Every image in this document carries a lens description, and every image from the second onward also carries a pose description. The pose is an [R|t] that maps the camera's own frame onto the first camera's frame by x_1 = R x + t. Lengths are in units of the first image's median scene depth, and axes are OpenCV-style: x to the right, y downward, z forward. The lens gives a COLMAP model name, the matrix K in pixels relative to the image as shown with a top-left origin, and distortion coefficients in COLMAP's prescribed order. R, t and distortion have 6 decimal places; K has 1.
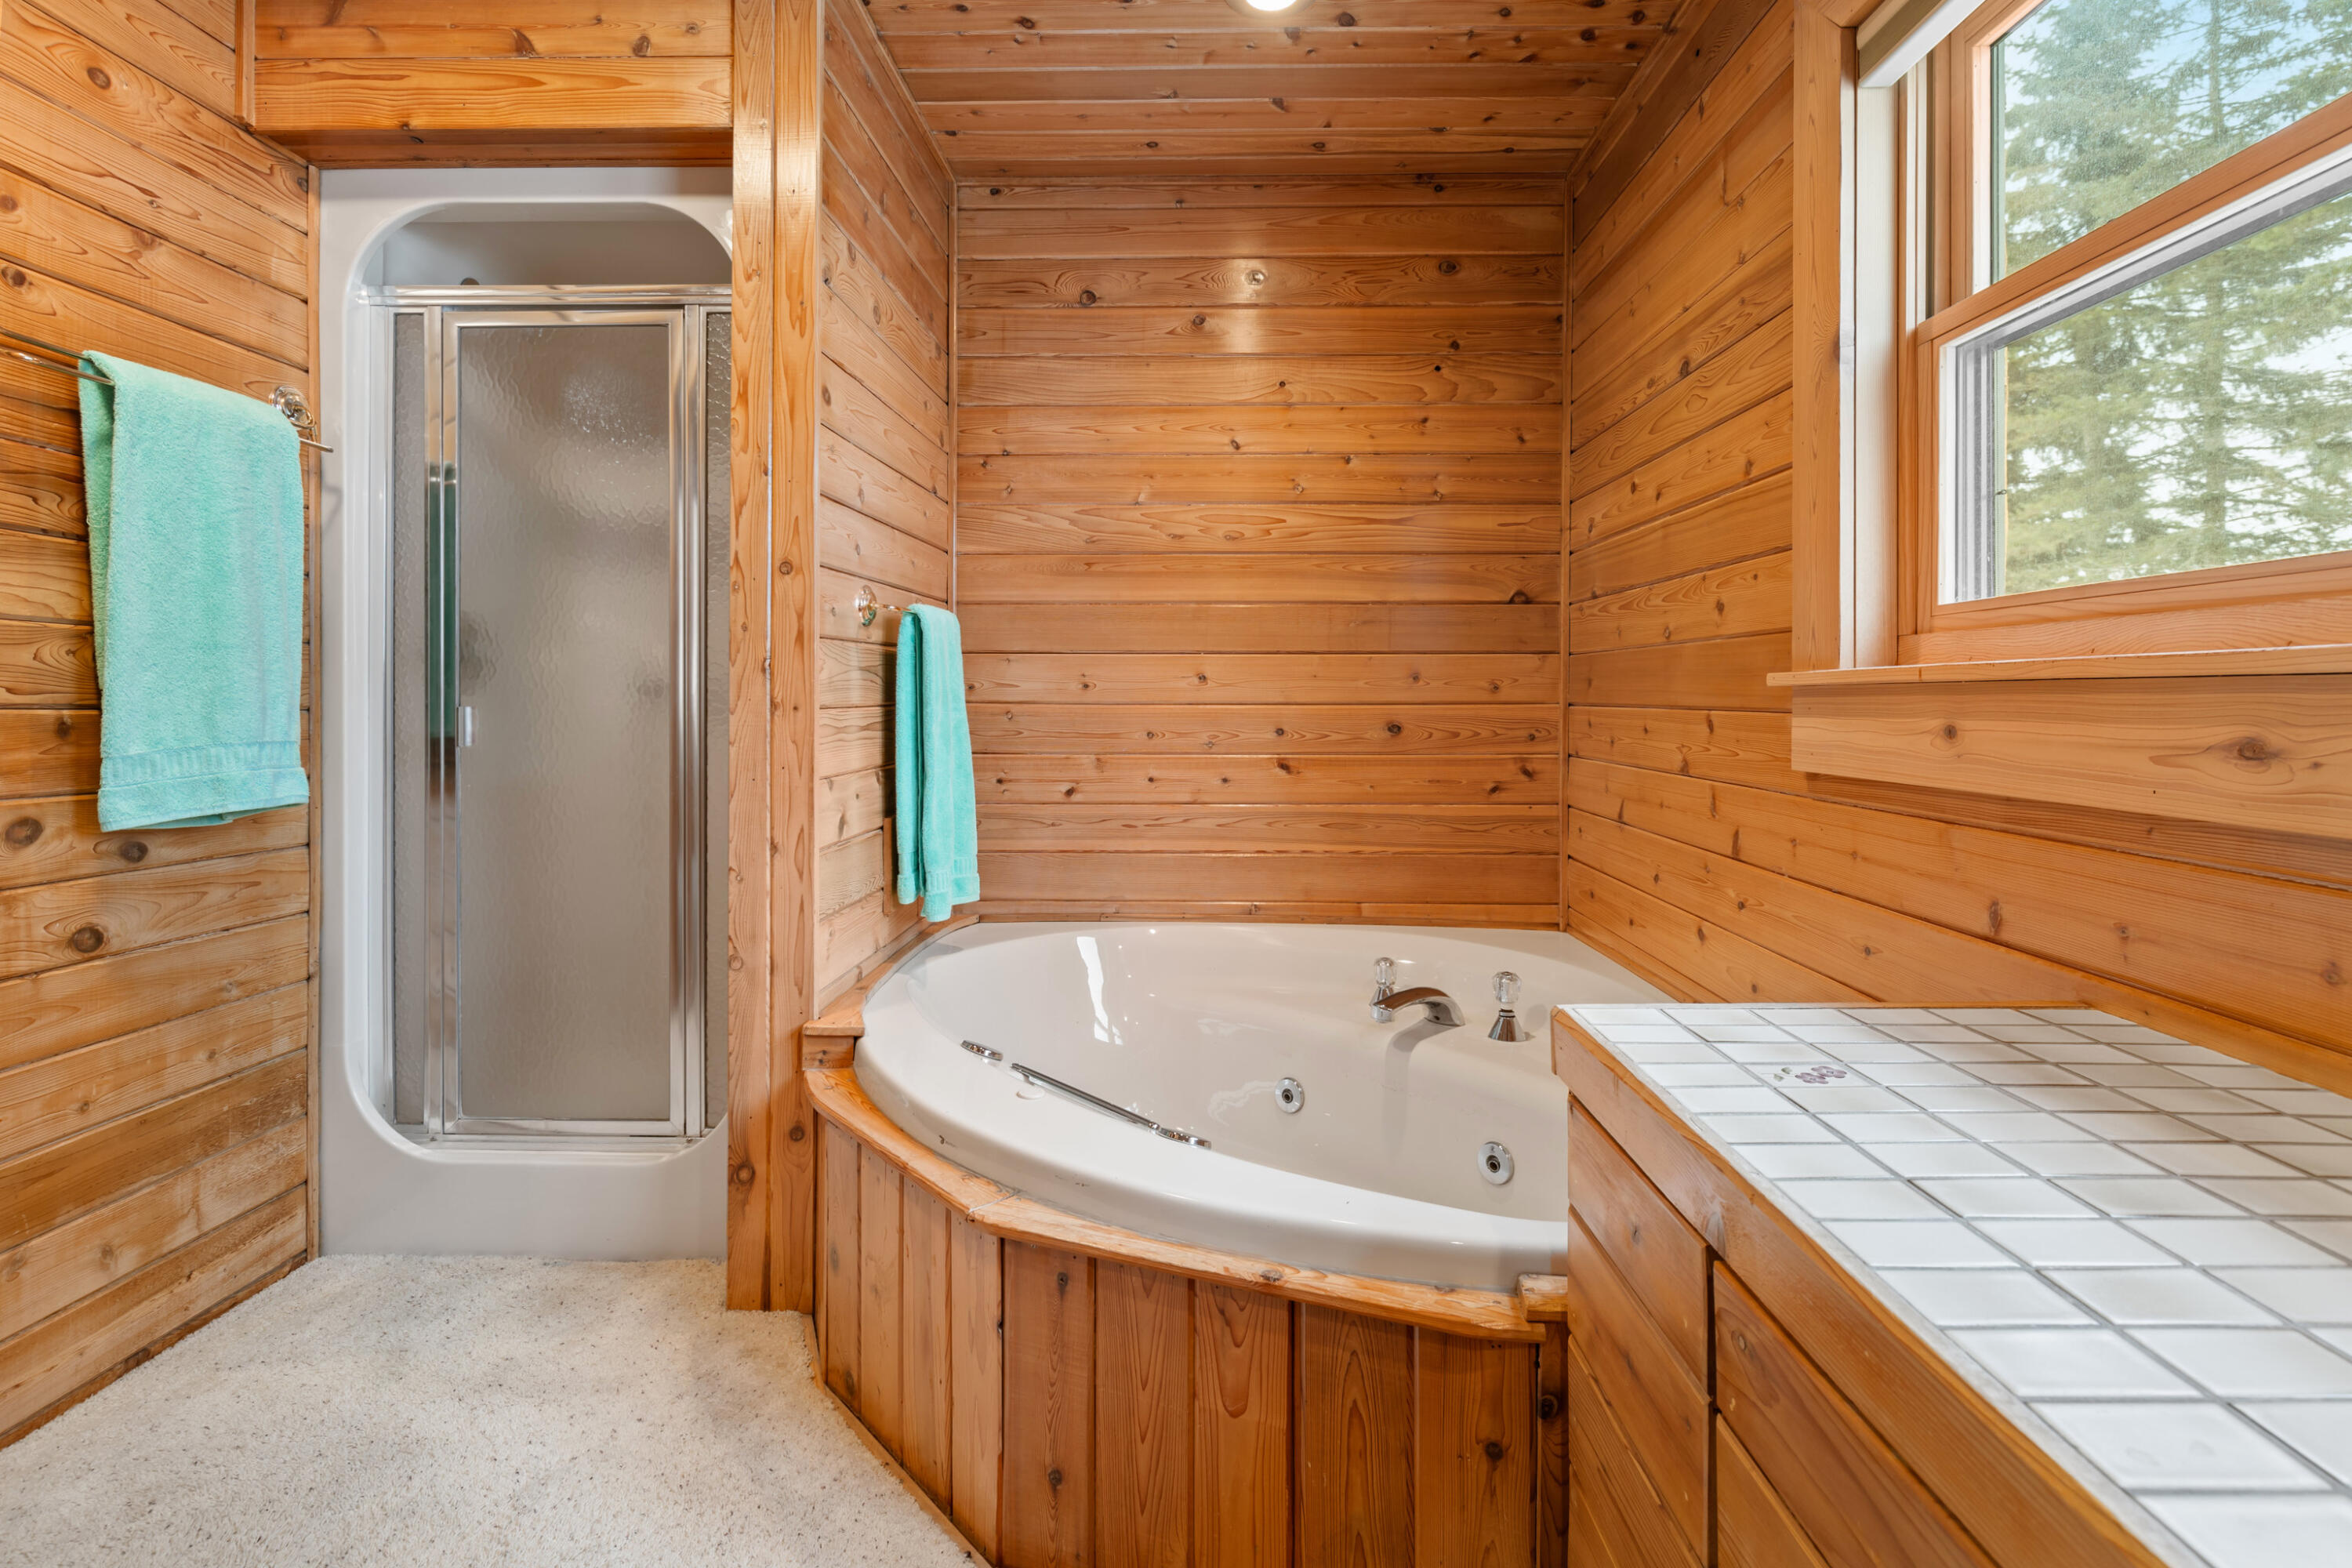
lens RADIAL K [[1050.9, 0, 1209.4], [0, 1050.9, 695.2], [0, 0, 1]] dist [0.000574, 0.000109]
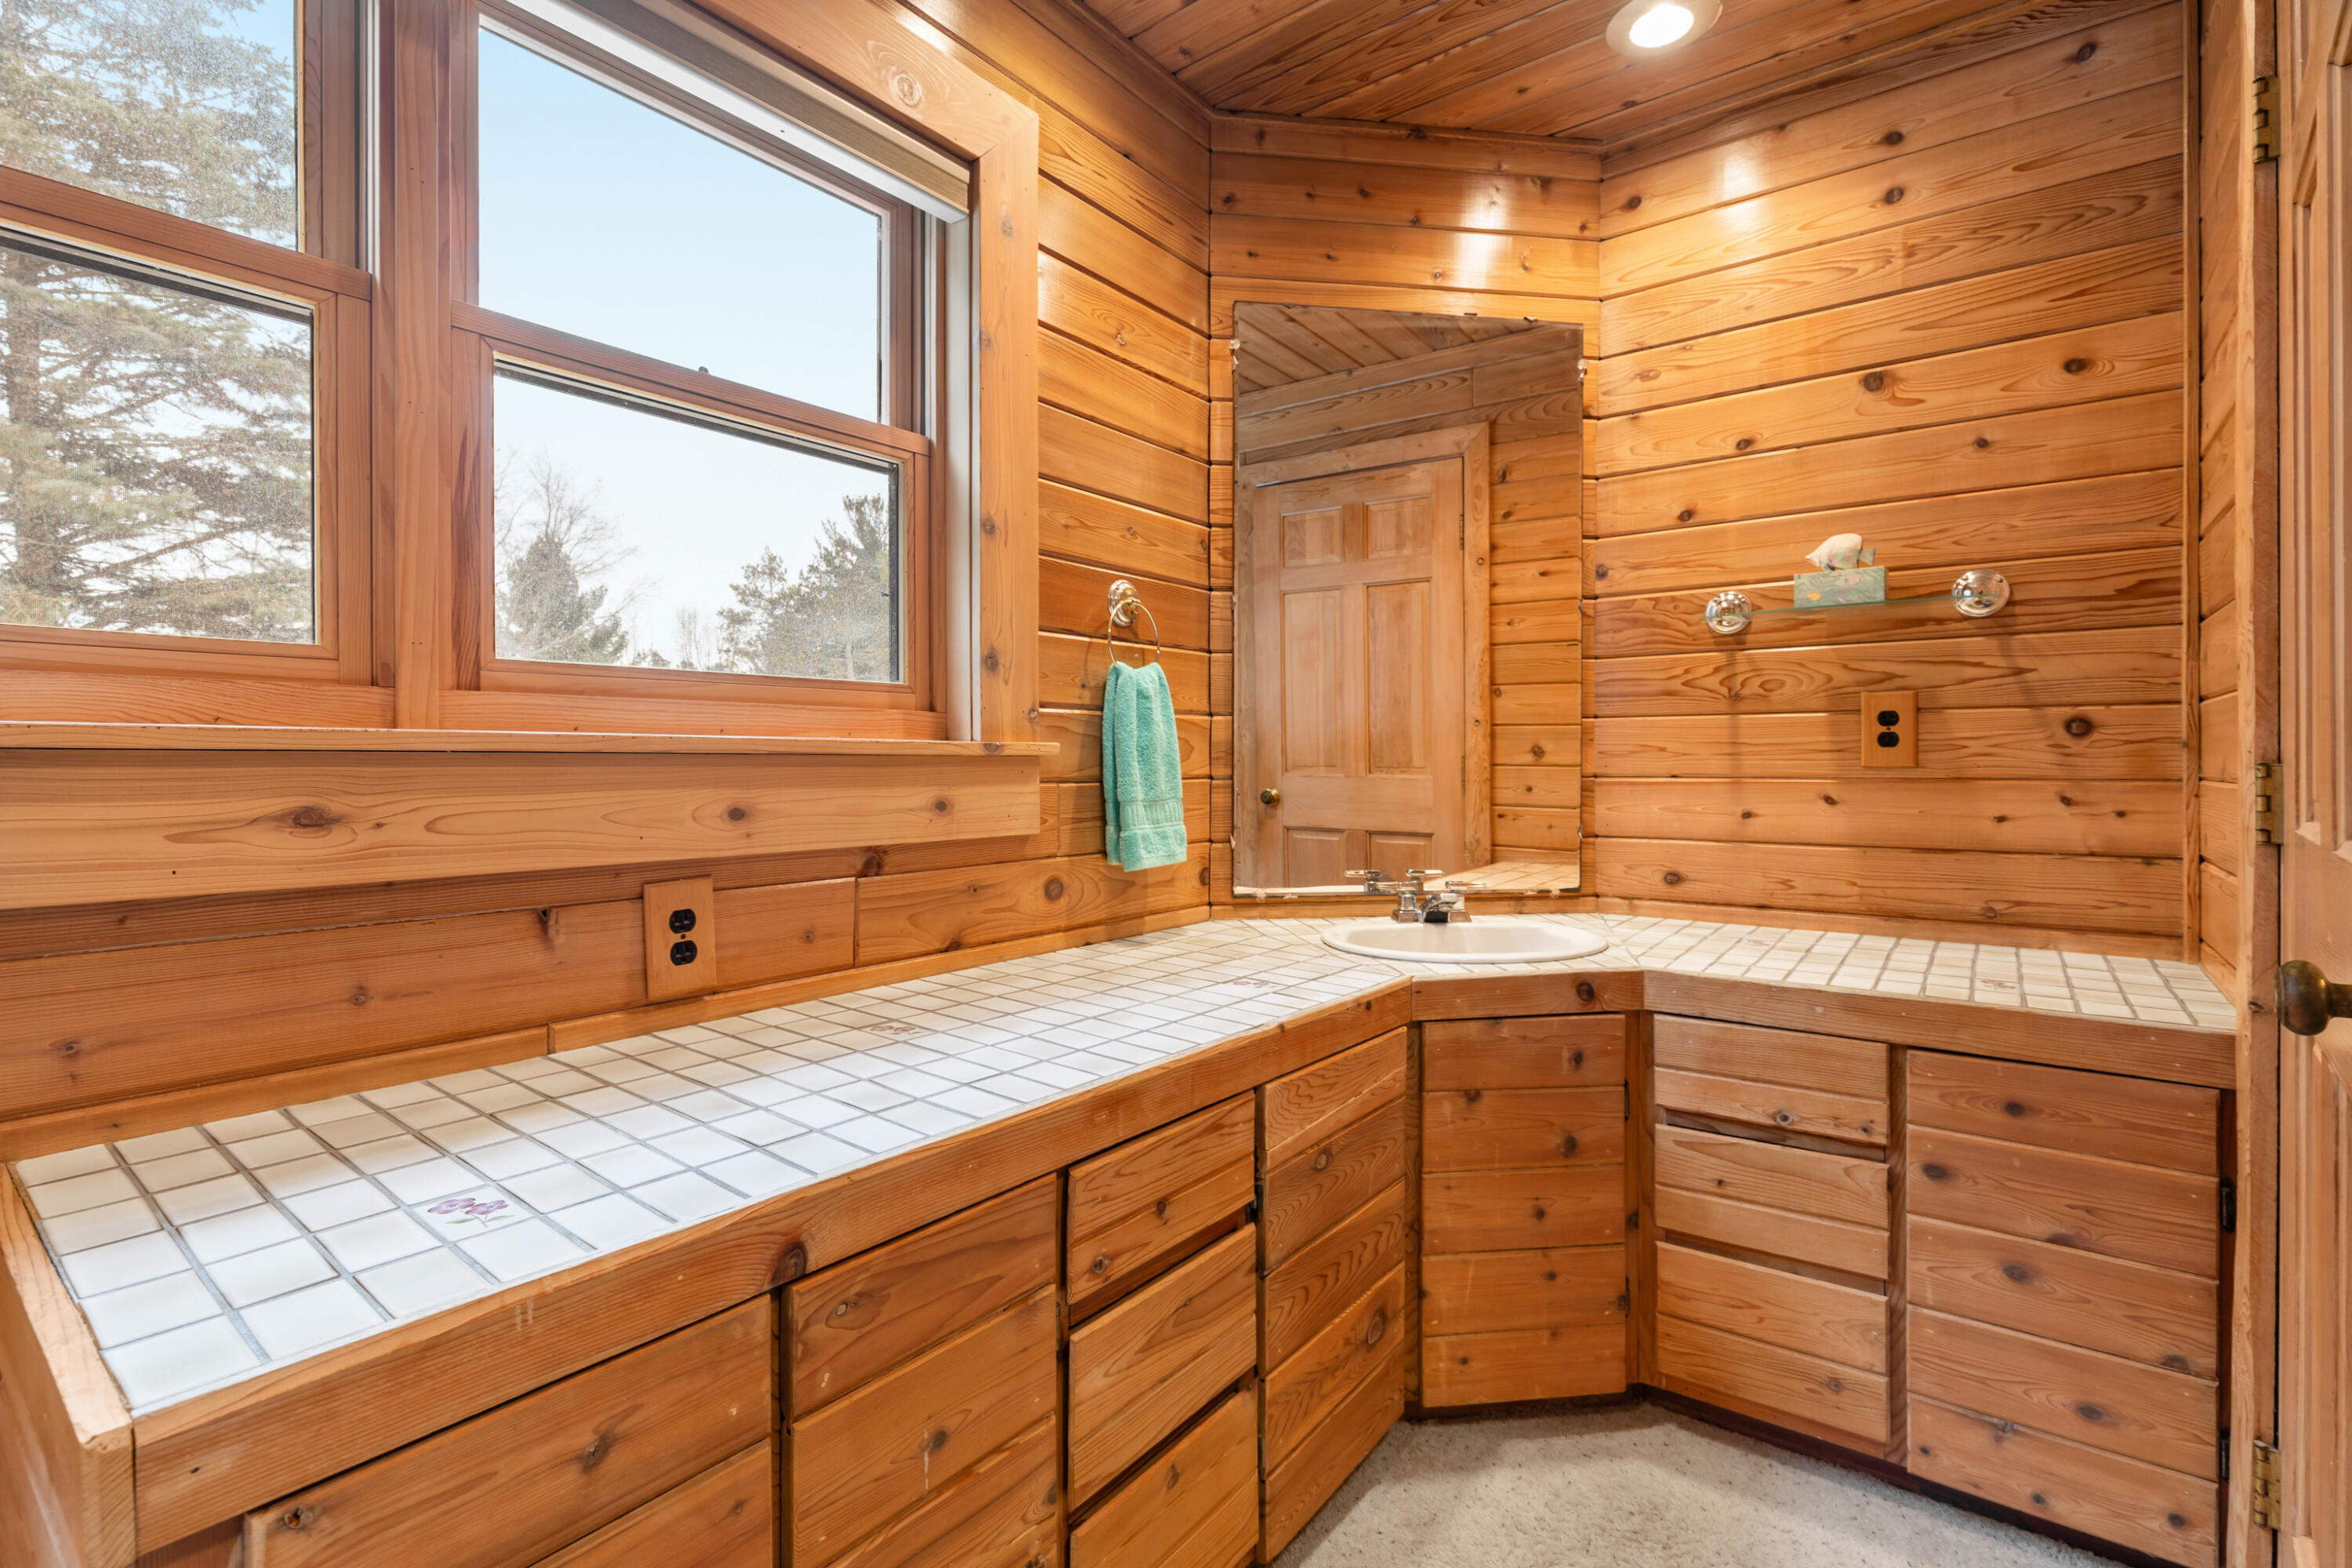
lens RADIAL K [[1050.9, 0, 1176.2], [0, 1050.9, 771.9], [0, 0, 1]] dist [0.000574, 0.000109]
pose [[-0.798162, -0.005245, 0.602420, -0.408823], [-0.001650, 0.999977, 0.006520, -0.005394], [-0.602441, 0.004210, -0.798153, 1.323861]]
